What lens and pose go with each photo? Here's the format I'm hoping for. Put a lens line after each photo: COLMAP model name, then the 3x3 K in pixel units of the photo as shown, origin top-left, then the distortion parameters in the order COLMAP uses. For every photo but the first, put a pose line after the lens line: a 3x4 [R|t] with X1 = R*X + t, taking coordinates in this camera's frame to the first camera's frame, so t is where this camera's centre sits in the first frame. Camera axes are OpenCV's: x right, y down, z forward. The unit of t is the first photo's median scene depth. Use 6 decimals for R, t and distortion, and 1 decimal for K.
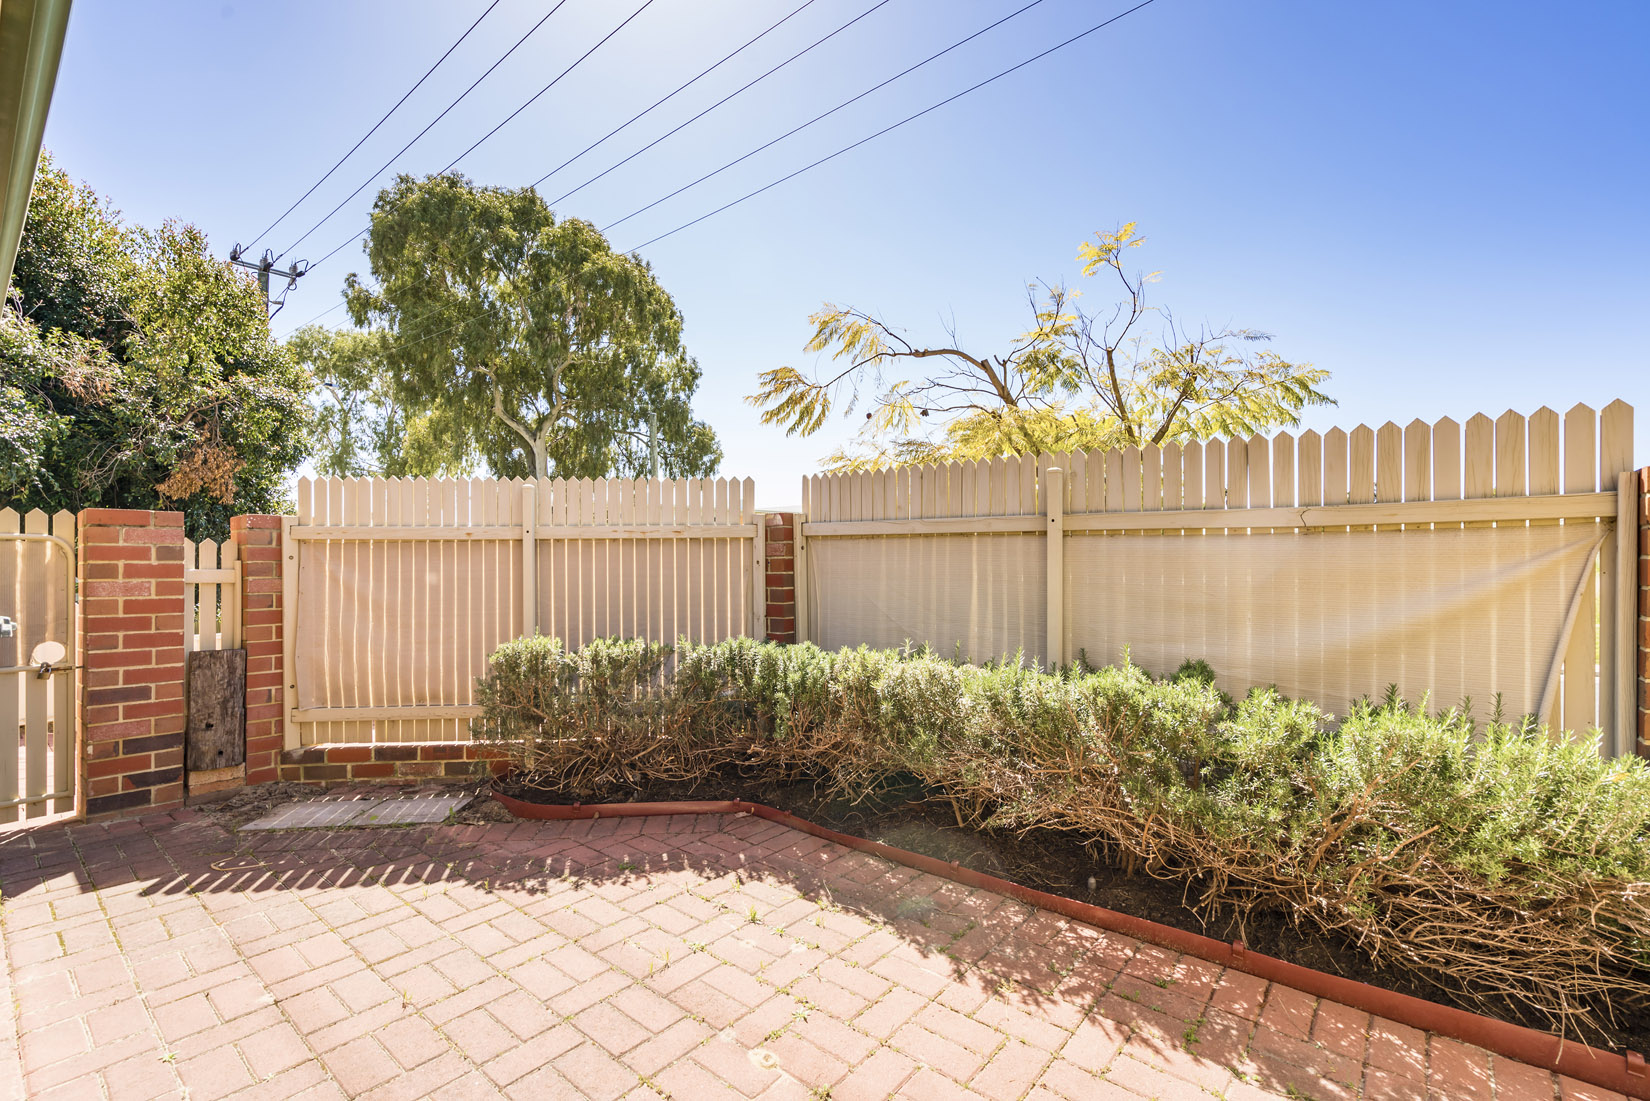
lens RADIAL K [[731.0, 0, 812.3], [0, 731.0, 546.8], [0, 0, 1]] dist [-0.009690, 0.002104]
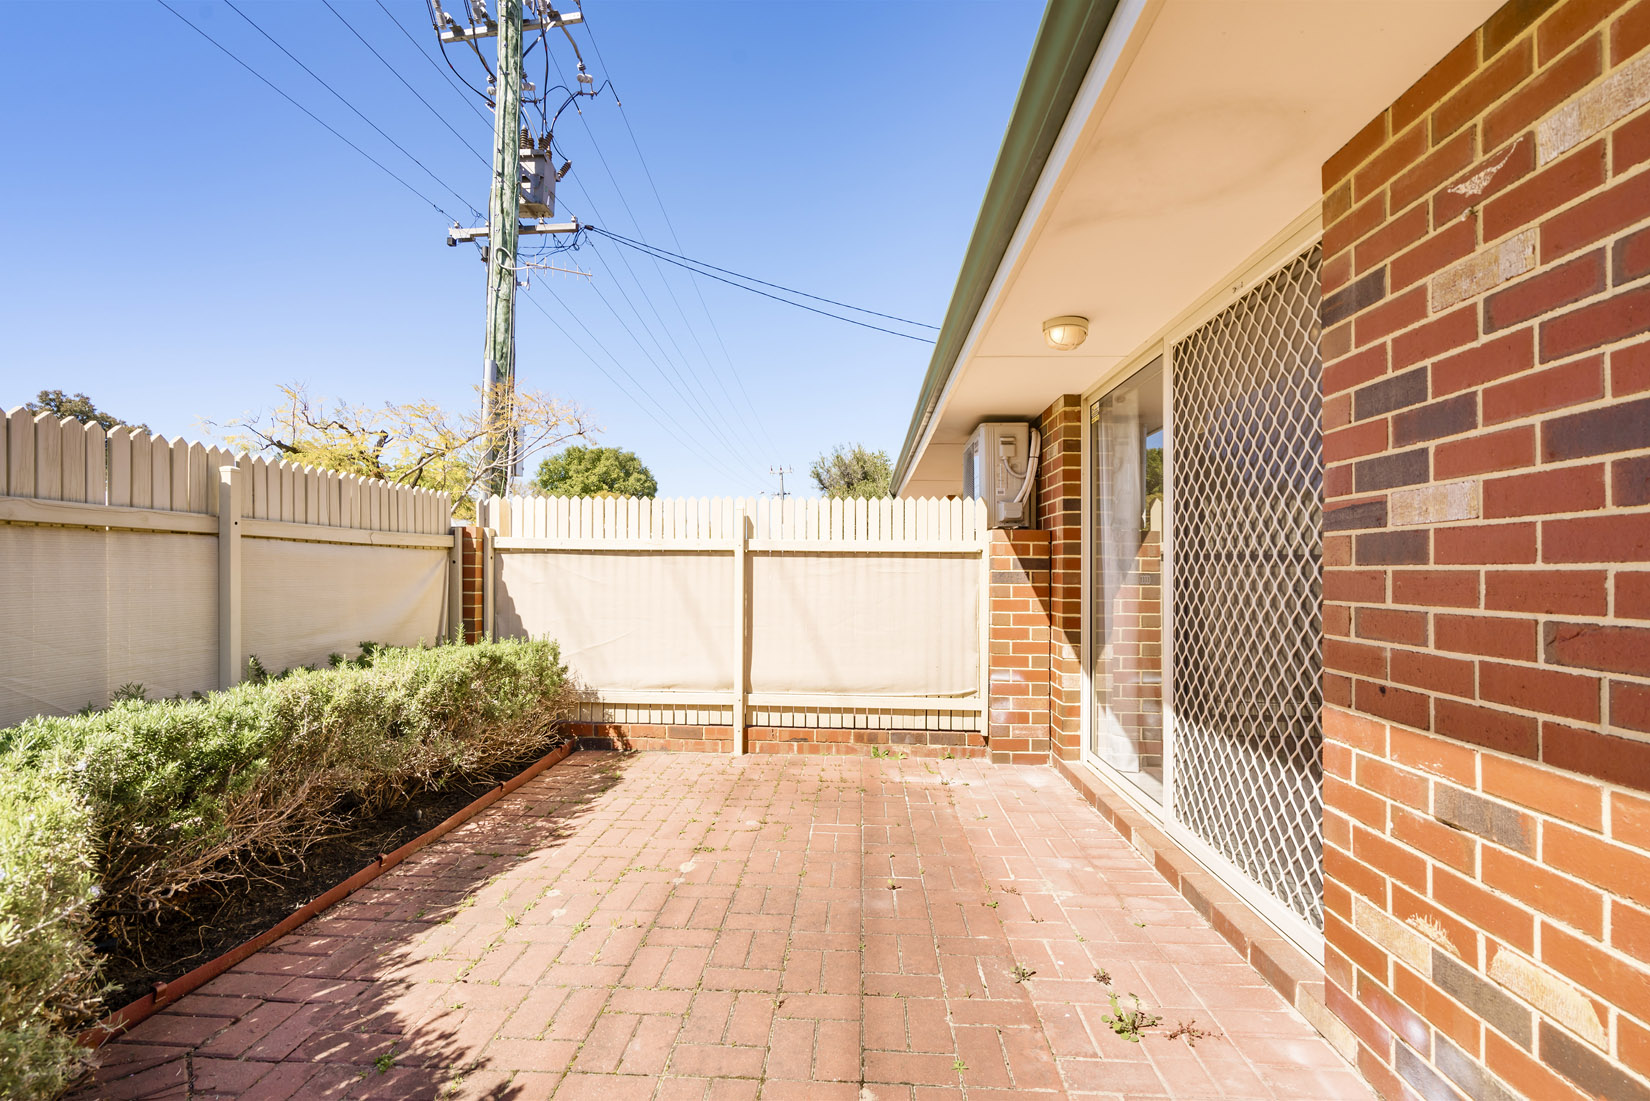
lens RADIAL K [[731.0, 0, 819.2], [0, 731.0, 563.8], [0, 0, 1]] dist [-0.009690, 0.002104]
pose [[-0.599878, 0.004281, 0.800080, -0.995488], [-0.016208, 0.999715, -0.017502, 0.023769], [-0.799927, -0.023466, -0.599638, 1.117945]]
